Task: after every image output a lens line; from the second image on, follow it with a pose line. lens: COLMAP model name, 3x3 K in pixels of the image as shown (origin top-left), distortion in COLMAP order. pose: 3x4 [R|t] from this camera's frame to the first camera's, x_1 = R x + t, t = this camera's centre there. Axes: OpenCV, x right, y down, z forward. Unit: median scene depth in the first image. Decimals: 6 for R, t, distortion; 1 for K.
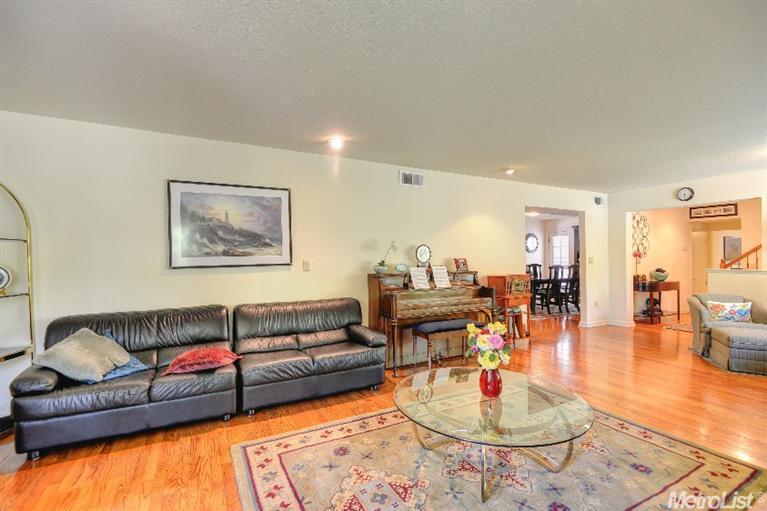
lens RADIAL K [[346.5, 0, 379.4], [0, 346.5, 257.6], [0, 0, 1]] dist [-0.004793, -0.000920]
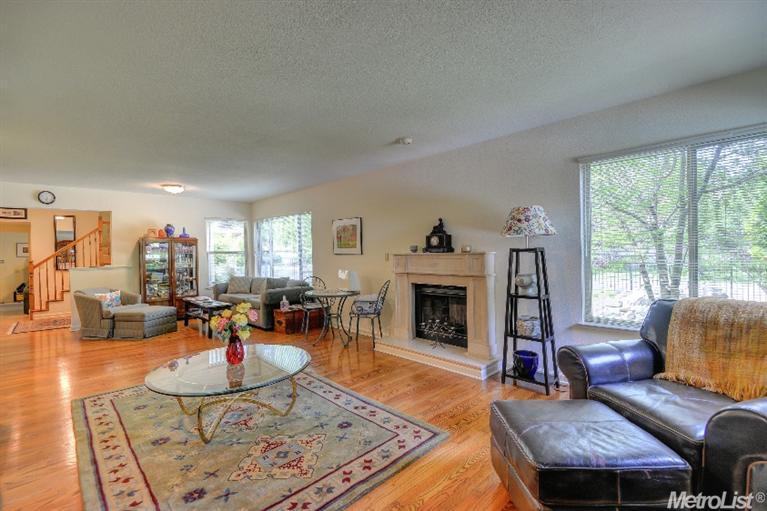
lens RADIAL K [[346.5, 0, 383.5], [0, 346.5, 253.5], [0, 0, 1]] dist [-0.004793, -0.000920]
pose [[-0.280824, 0.002847, 0.959755, -0.402283], [0.018223, 0.999831, 0.002366, 0.001371], [-0.959586, 0.018154, -0.280829, 0.317616]]
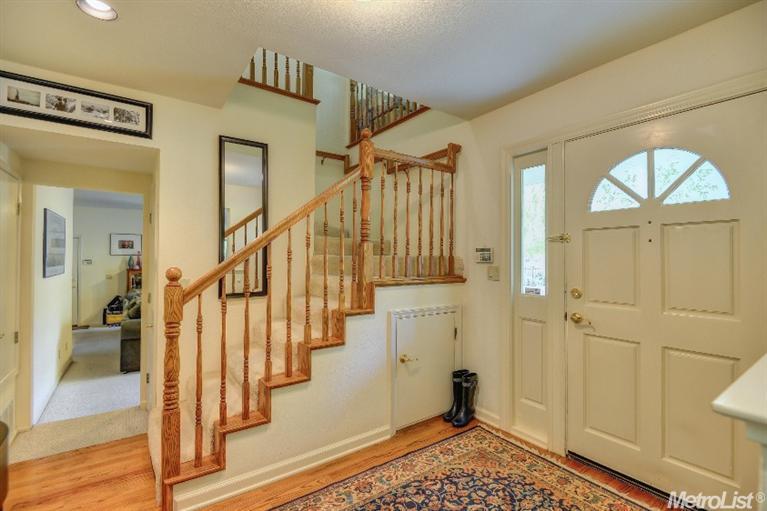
lens RADIAL K [[346.5, 0, 385.0], [0, 346.5, 254.1], [0, 0, 1]] dist [-0.004793, -0.000920]
pose [[-0.146842, 0.015077, 0.989045, 0.888180], [-0.004522, 0.999863, -0.015913, -0.004363], [-0.989150, -0.006809, -0.146754, 1.092532]]
